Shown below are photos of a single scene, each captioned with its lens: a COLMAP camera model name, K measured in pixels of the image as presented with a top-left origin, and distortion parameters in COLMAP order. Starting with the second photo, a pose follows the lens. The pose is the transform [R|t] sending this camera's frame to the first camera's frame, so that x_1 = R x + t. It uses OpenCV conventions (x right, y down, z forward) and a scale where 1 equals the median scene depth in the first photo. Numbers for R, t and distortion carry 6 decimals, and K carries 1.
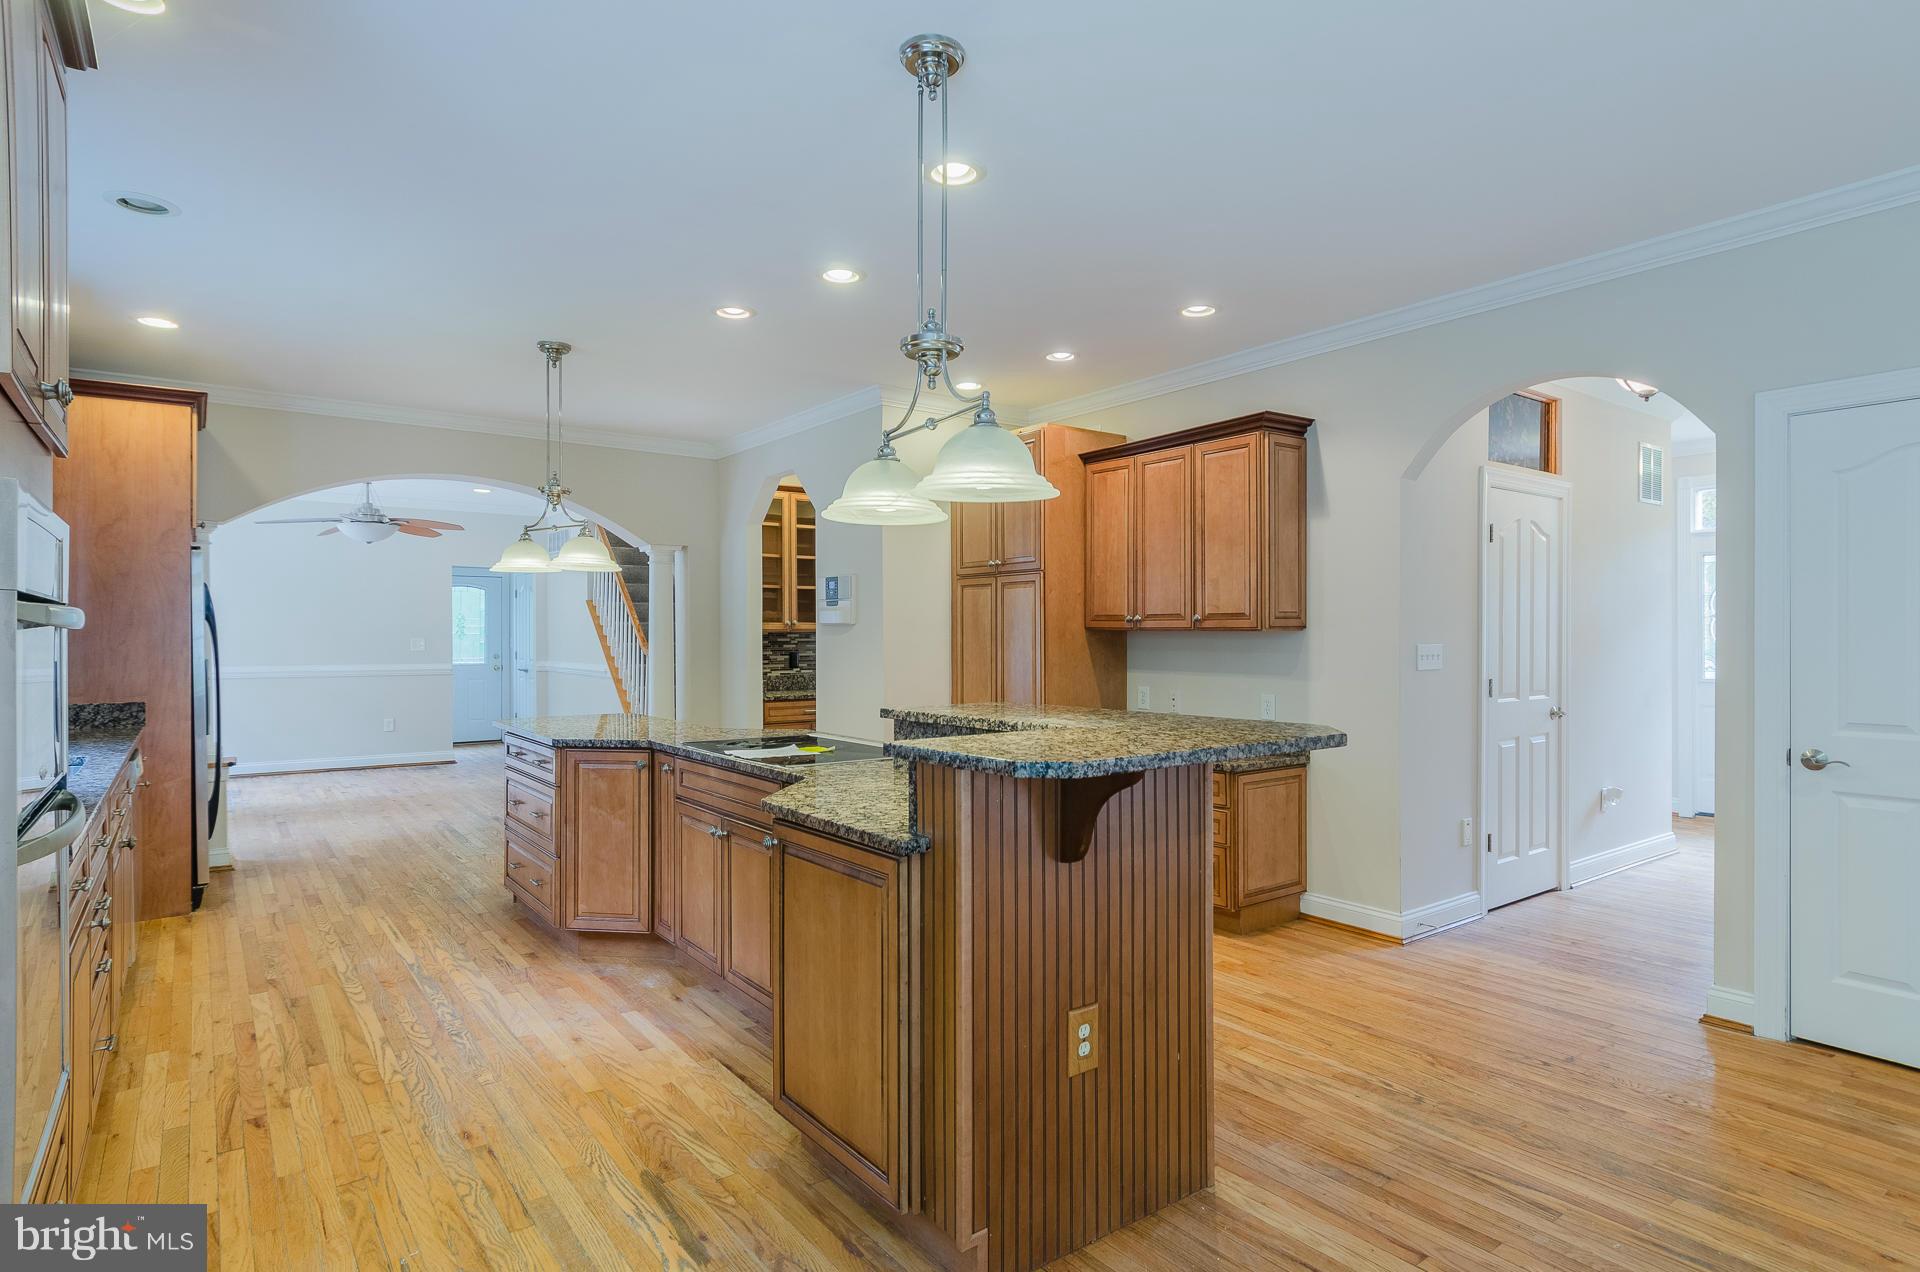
lens RADIAL K [[1014.3, 0, 962.7], [0, 1014.3, 648.8], [0, 0, 1]] dist [0.006102, -0.003253]
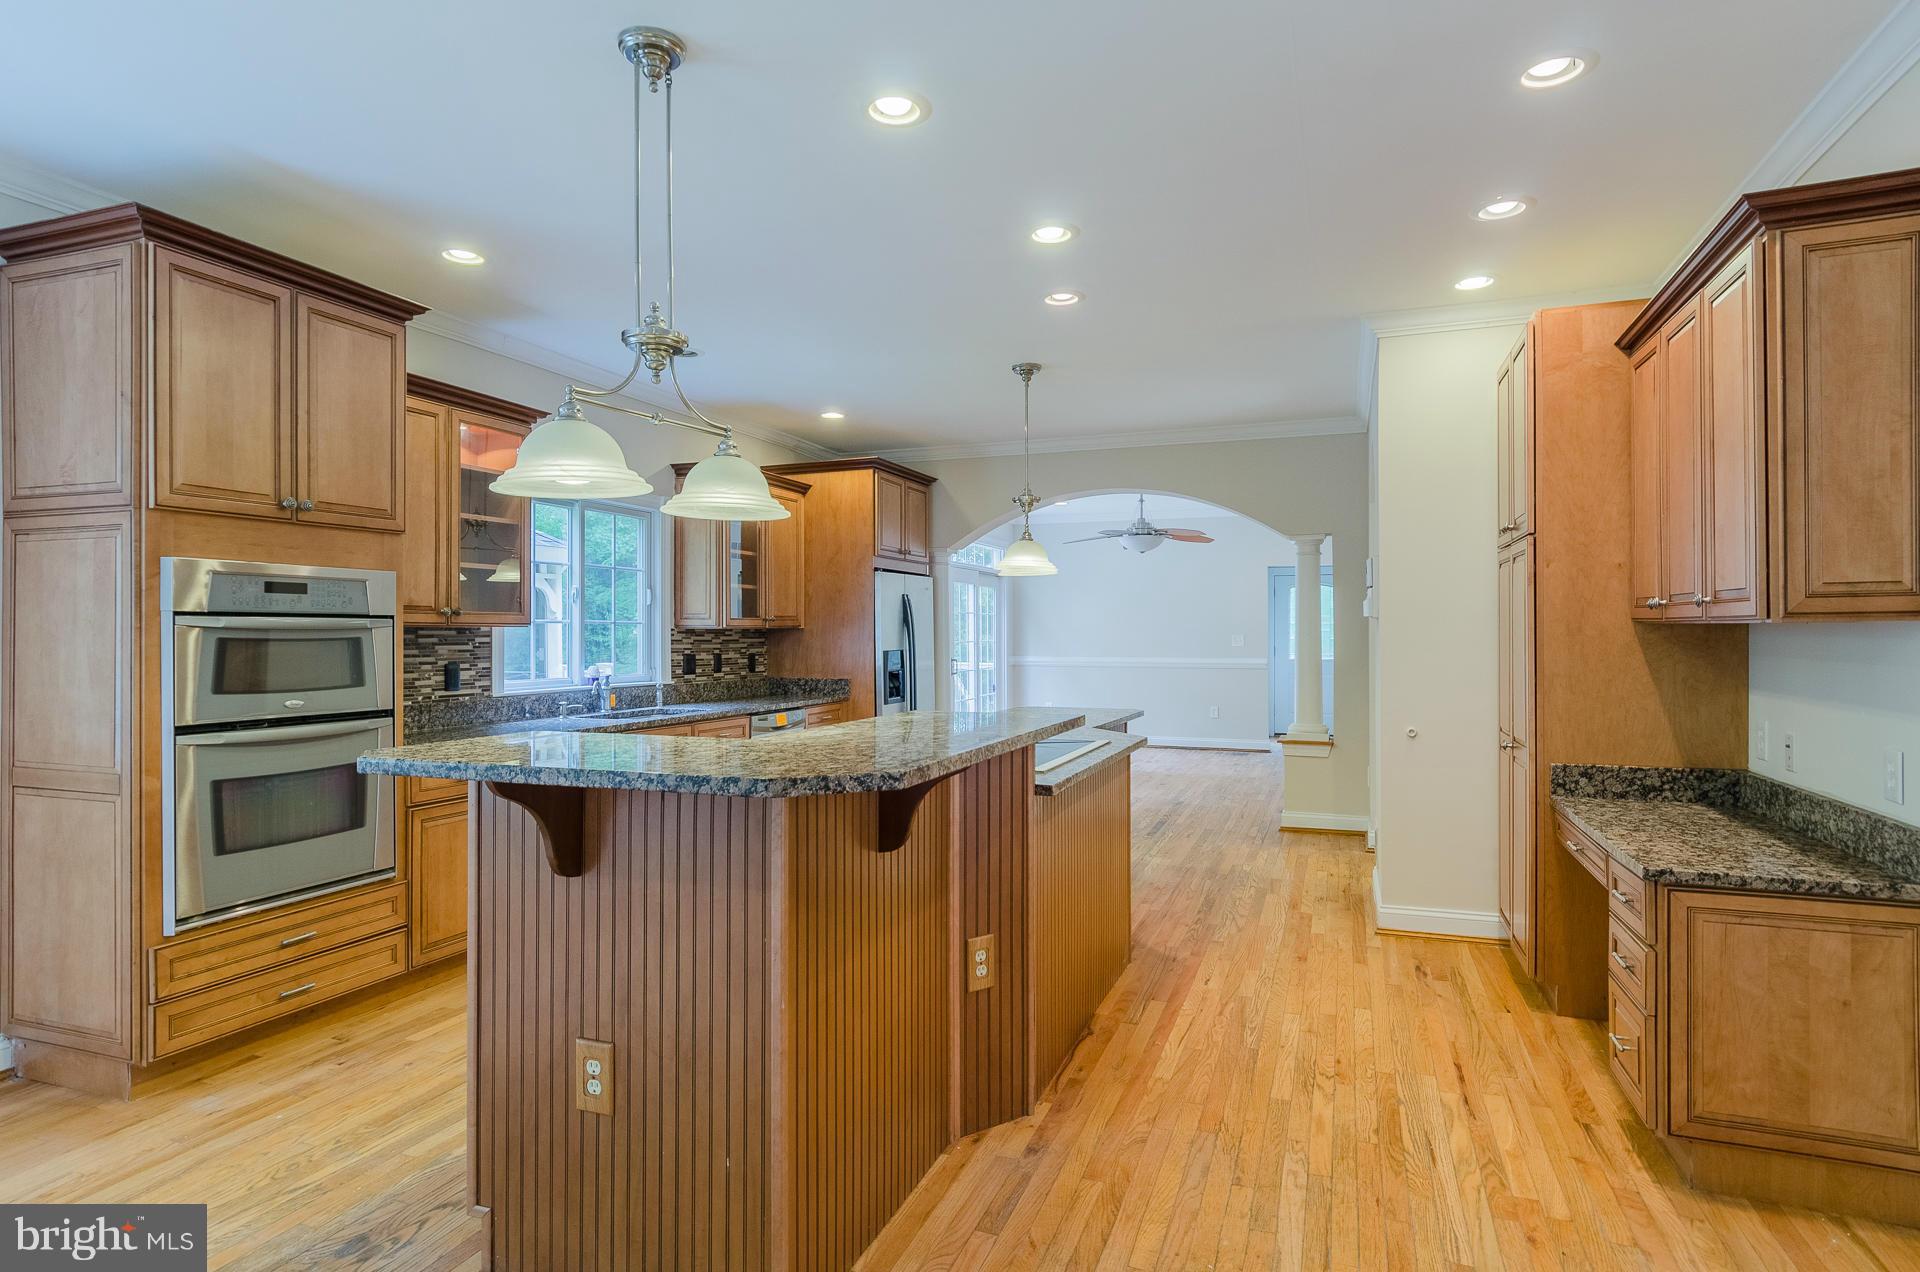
lens RADIAL K [[1014.3, 0, 964.8], [0, 1014.3, 634.1], [0, 0, 1]] dist [0.006102, -0.003253]
pose [[0.537298, 0.001119, -0.843392, 0.510154], [-0.009647, 0.999942, -0.004818, -0.005432], [0.843337, 0.010725, 0.537278, 0.375974]]
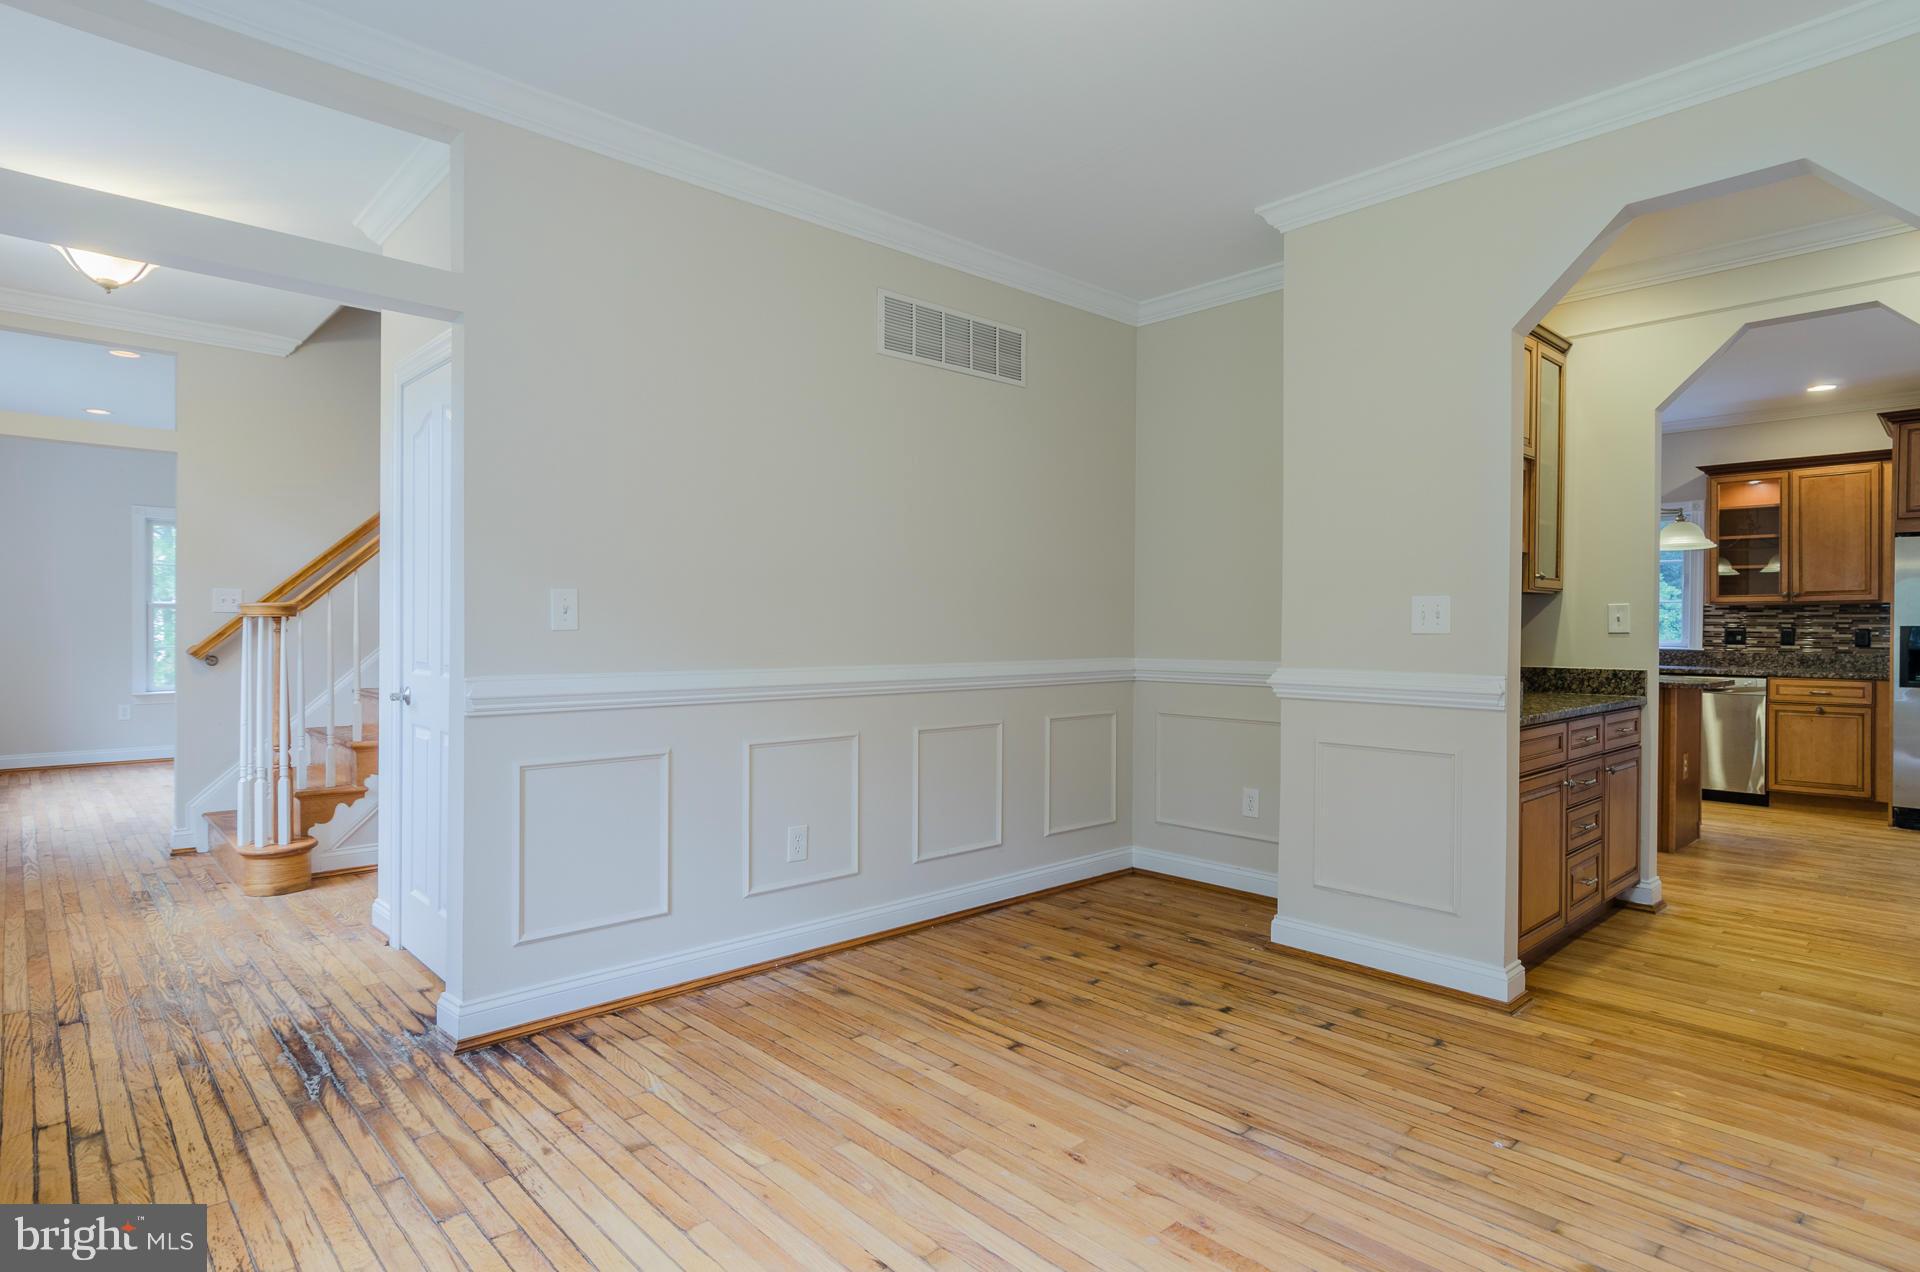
lens RADIAL K [[1014.3, 0, 960.2], [0, 1014.3, 628.7], [0, 0, 1]] dist [0.006102, -0.003253]
pose [[-0.994623, -0.003071, -0.103514, 0.538995], [-0.004649, 0.999877, 0.015006, 0.002433], [0.103455, 0.015407, -0.994515, 2.233186]]
